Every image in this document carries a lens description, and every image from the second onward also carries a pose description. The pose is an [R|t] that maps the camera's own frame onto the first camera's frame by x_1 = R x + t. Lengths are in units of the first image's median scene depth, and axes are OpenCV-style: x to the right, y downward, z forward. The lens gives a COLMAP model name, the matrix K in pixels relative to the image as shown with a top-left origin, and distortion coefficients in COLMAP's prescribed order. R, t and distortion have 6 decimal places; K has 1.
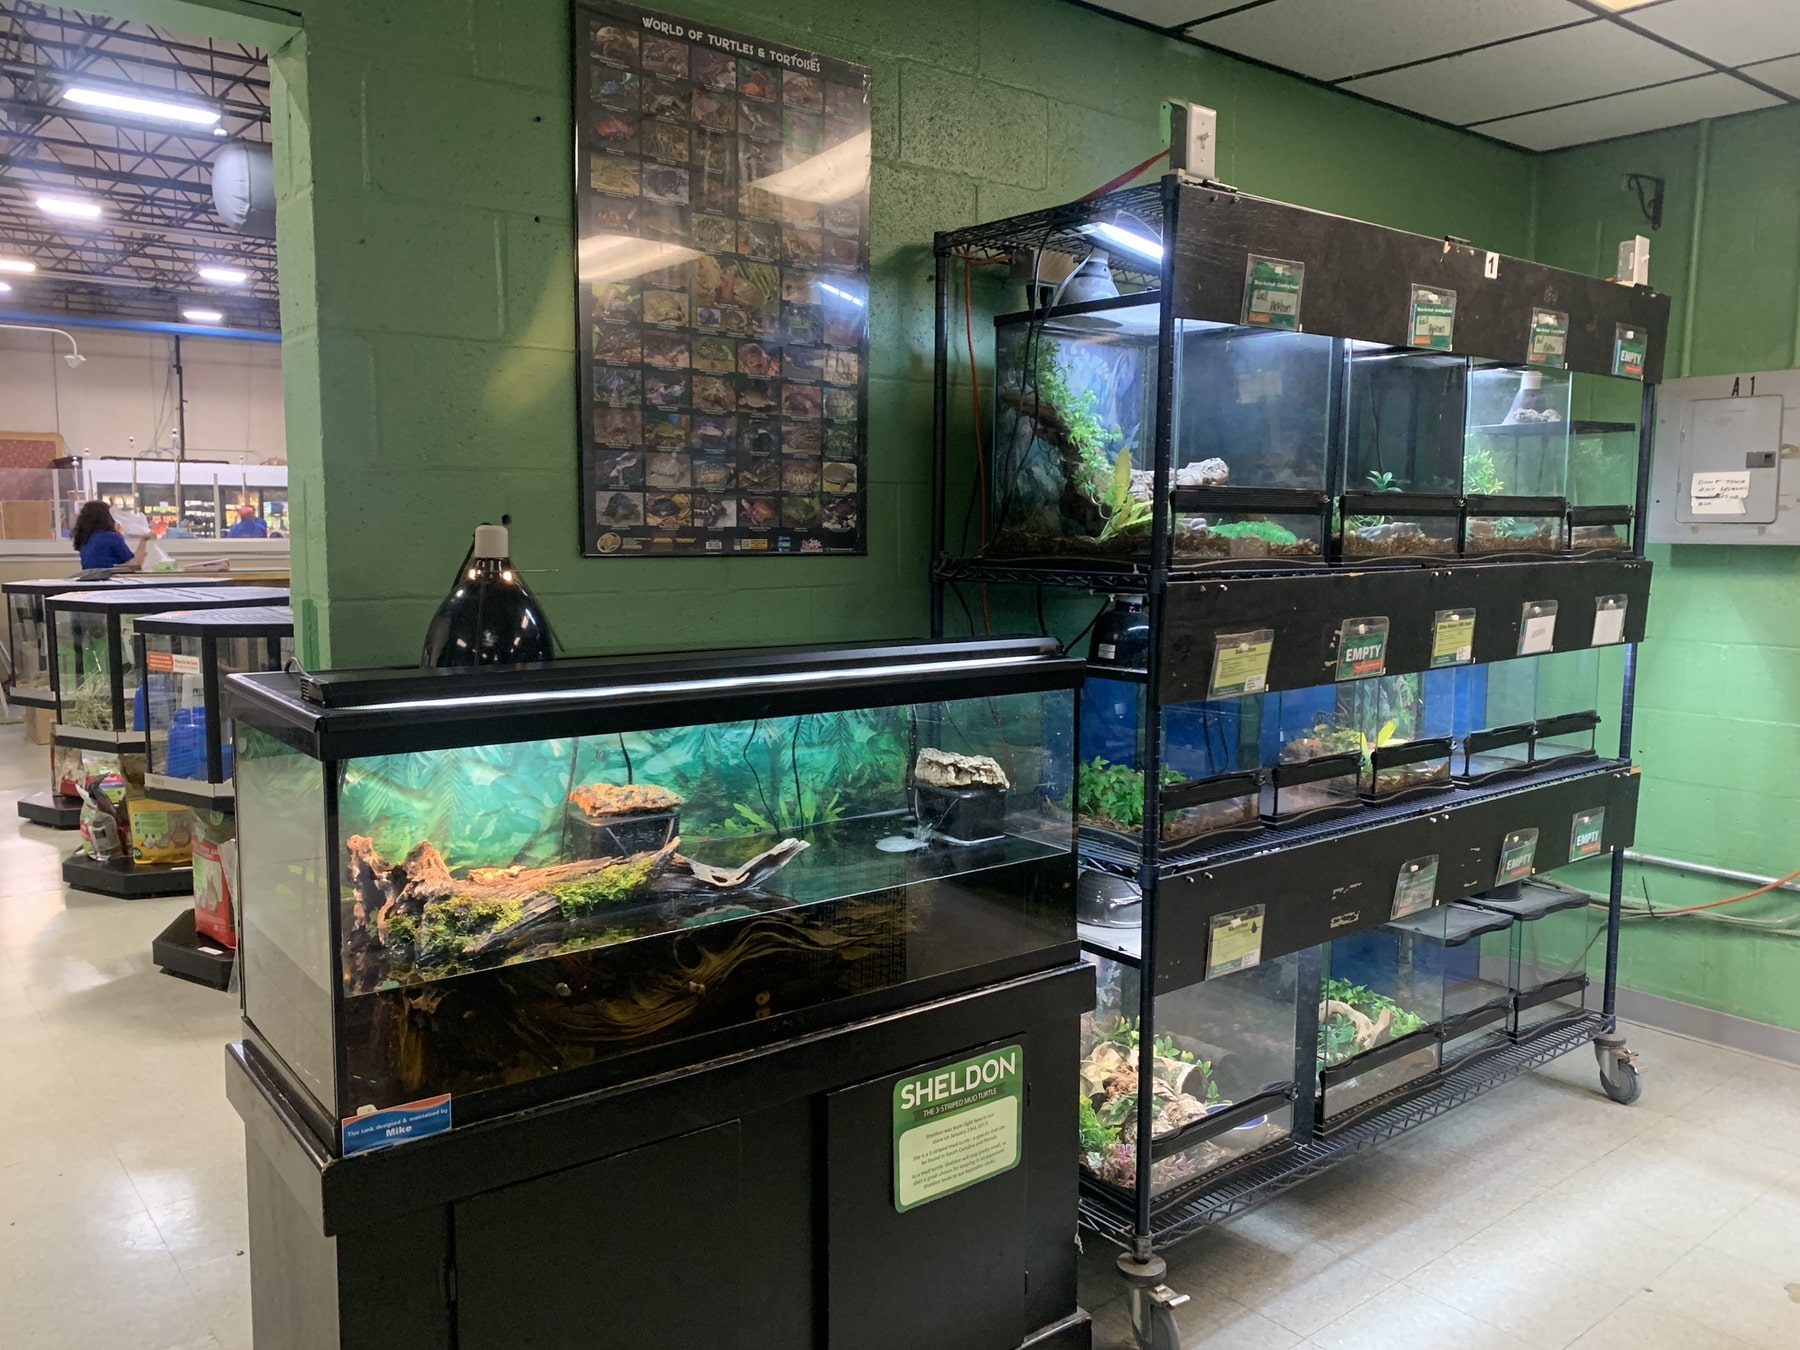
lens RADIAL K [[1384.6, 0, 900.0], [0, 1384.6, 675.0], [0, 0, 1]] dist [0.074874, -0.090667]
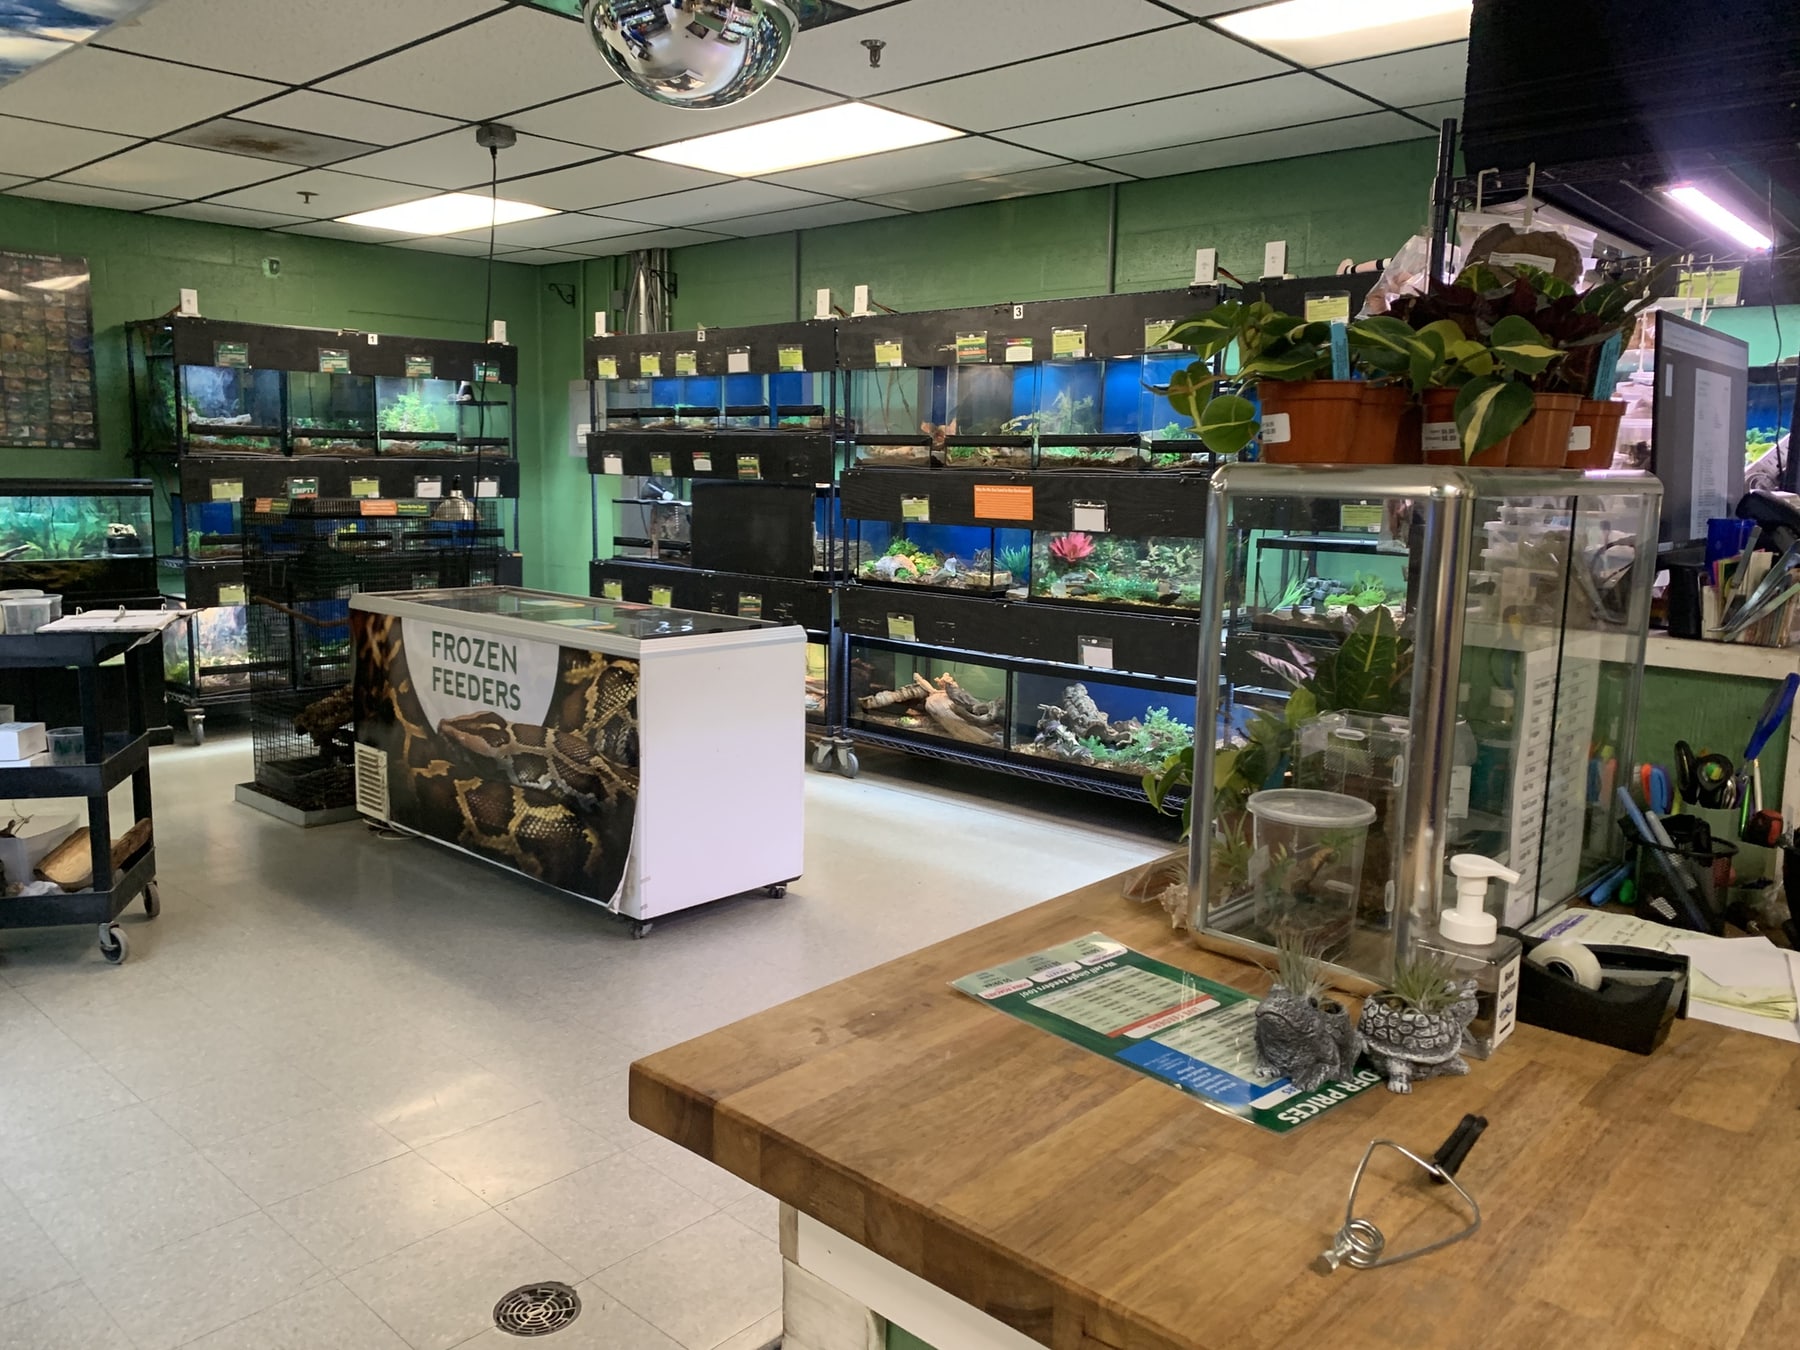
lens RADIAL K [[1384.6, 0, 900.0], [0, 1384.6, 675.0], [0, 0, 1]] dist [0.074874, -0.090667]
pose [[0.988306, -0.010342, 0.152132, 1.071309], [0.002919, 0.998798, 0.048936, 0.211265], [-0.152455, -0.047920, 0.987148, -1.837115]]
